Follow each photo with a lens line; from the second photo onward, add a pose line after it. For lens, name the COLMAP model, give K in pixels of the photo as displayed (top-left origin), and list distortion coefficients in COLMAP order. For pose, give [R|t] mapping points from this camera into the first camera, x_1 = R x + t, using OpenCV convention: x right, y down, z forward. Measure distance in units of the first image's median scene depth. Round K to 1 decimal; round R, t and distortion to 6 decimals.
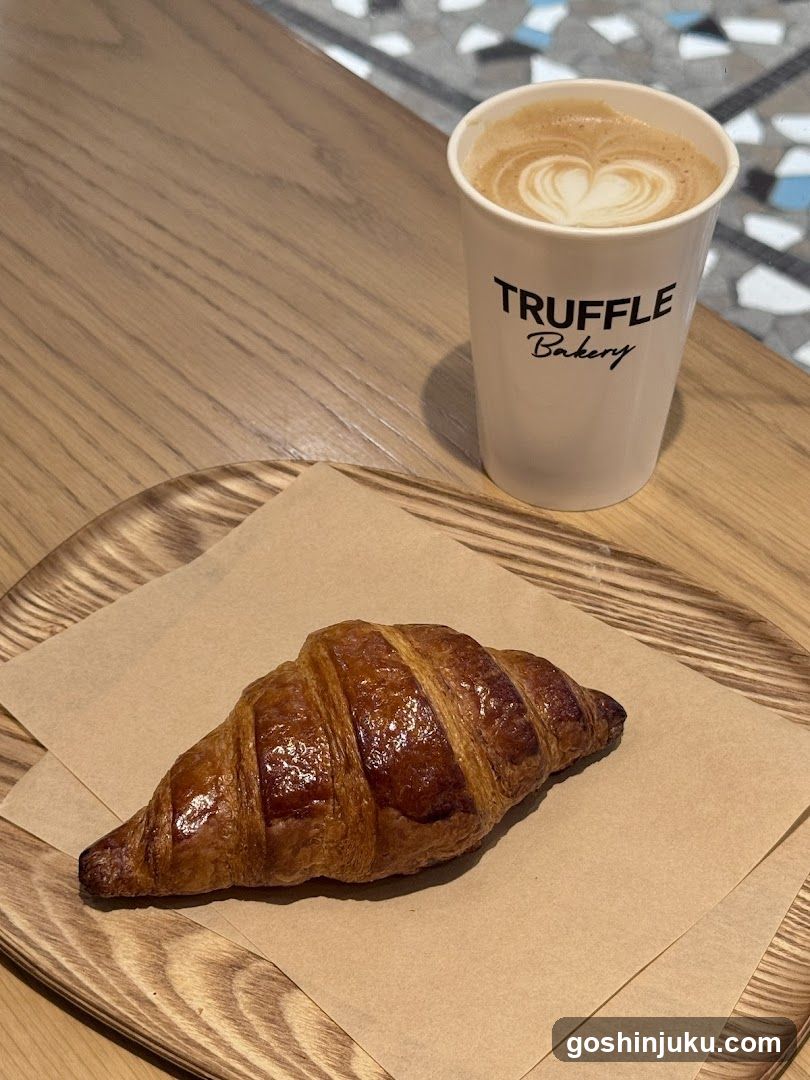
lens RADIAL K [[1763.4, 0, 405.2], [0, 1763.4, 540.5], [0, 0, 1]] dist [0.051593, 0.000000]
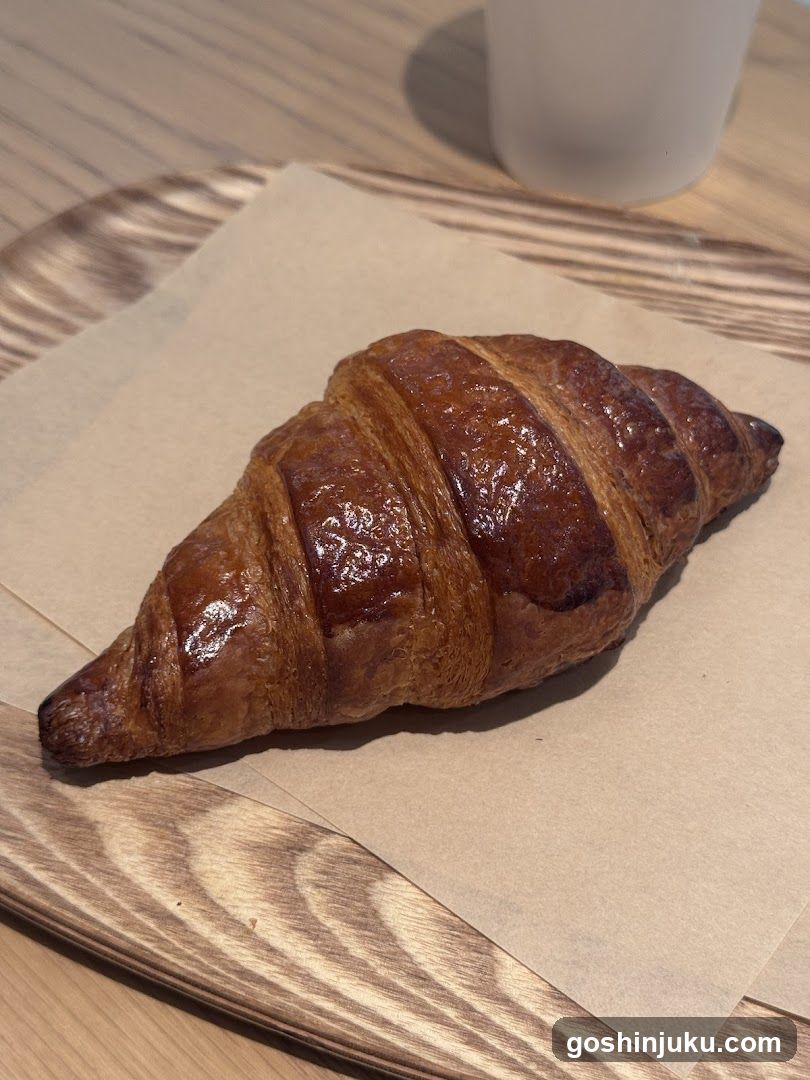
lens RADIAL K [[1489.3, 0, 404.6], [0, 1489.3, 539.9], [0, 0, 1]] dist [0.067738, 0.000000]
pose [[0.991363, -0.087642, 0.097562, -0.097883], [0.078257, 0.992281, 0.096195, 0.072811], [-0.105240, -0.087730, 0.990570, 0.439455]]
